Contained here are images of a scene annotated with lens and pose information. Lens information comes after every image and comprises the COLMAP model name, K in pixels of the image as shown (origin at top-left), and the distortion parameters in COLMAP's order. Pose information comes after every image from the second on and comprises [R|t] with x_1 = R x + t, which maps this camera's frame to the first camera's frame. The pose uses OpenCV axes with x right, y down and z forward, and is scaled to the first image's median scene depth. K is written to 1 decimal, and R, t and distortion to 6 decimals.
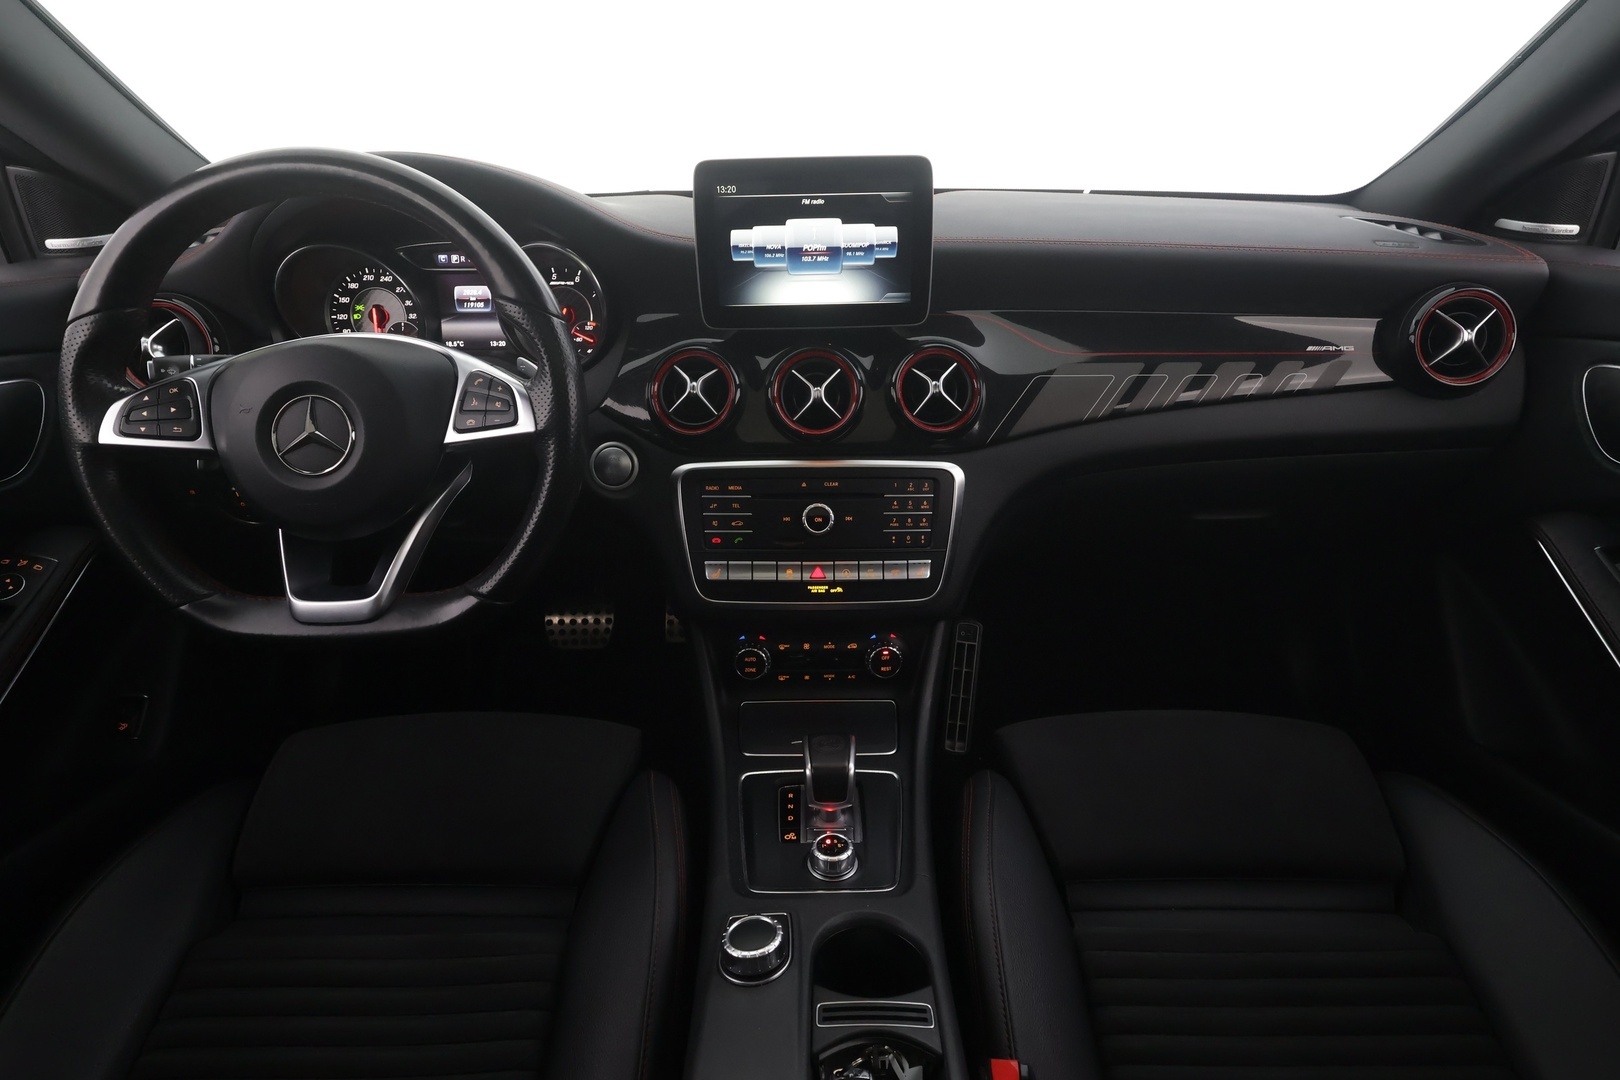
lens RADIAL K [[840.8, 0, 810.9], [0, 840.8, 541.6], [0, 0, 1]] dist [0.001817, 0.000146]
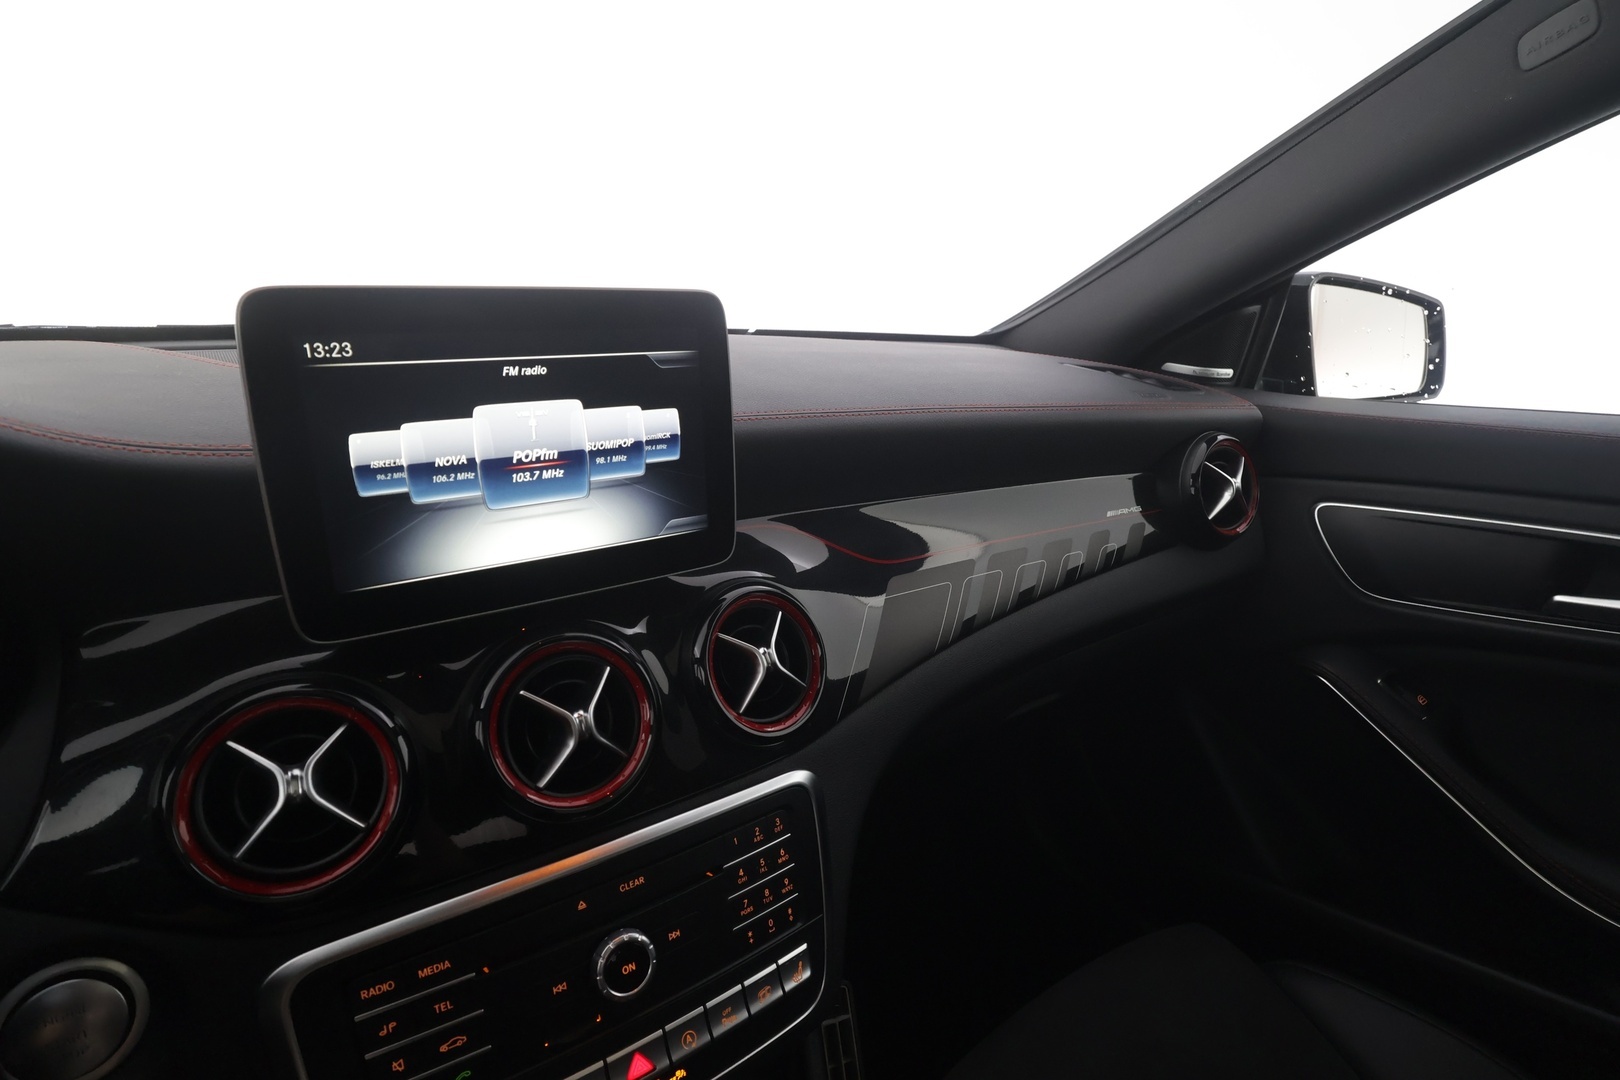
lens RADIAL K [[823.1, 0, 810.0], [0, 823.1, 540.0], [0, 0, 1]] dist [0.000351, -0.000181]
pose [[0.814025, -0.143739, 0.562764, -0.144687], [0.214710, 0.974733, -0.061610, -0.224034], [-0.539688, 0.170983, 0.824319, 0.485895]]
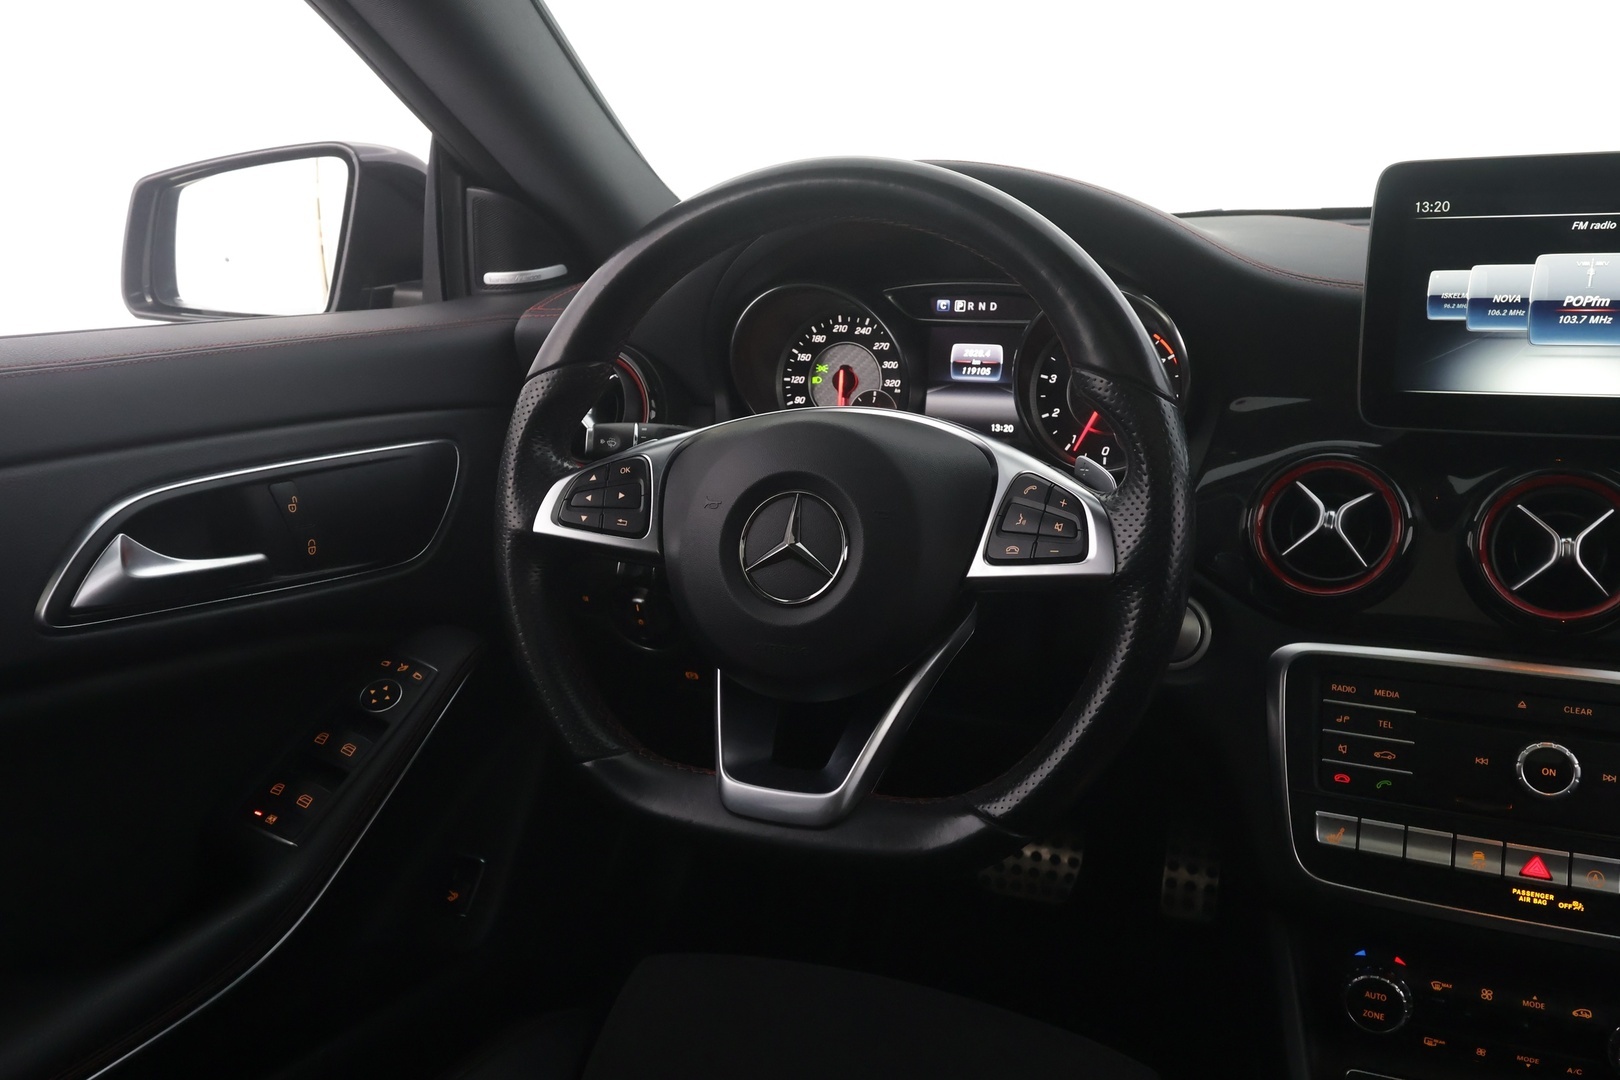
lens RADIAL K [[1270.4, 0, 807.3], [0, 1270.4, 542.1], [0, 0, 1]] dist [-0.004232, 0.009197]
pose [[0.920937, 0.091820, -0.378741, -0.138530], [-0.143439, 0.983487, -0.110352, -0.012636], [0.362354, 0.155953, 0.918900, 0.026866]]
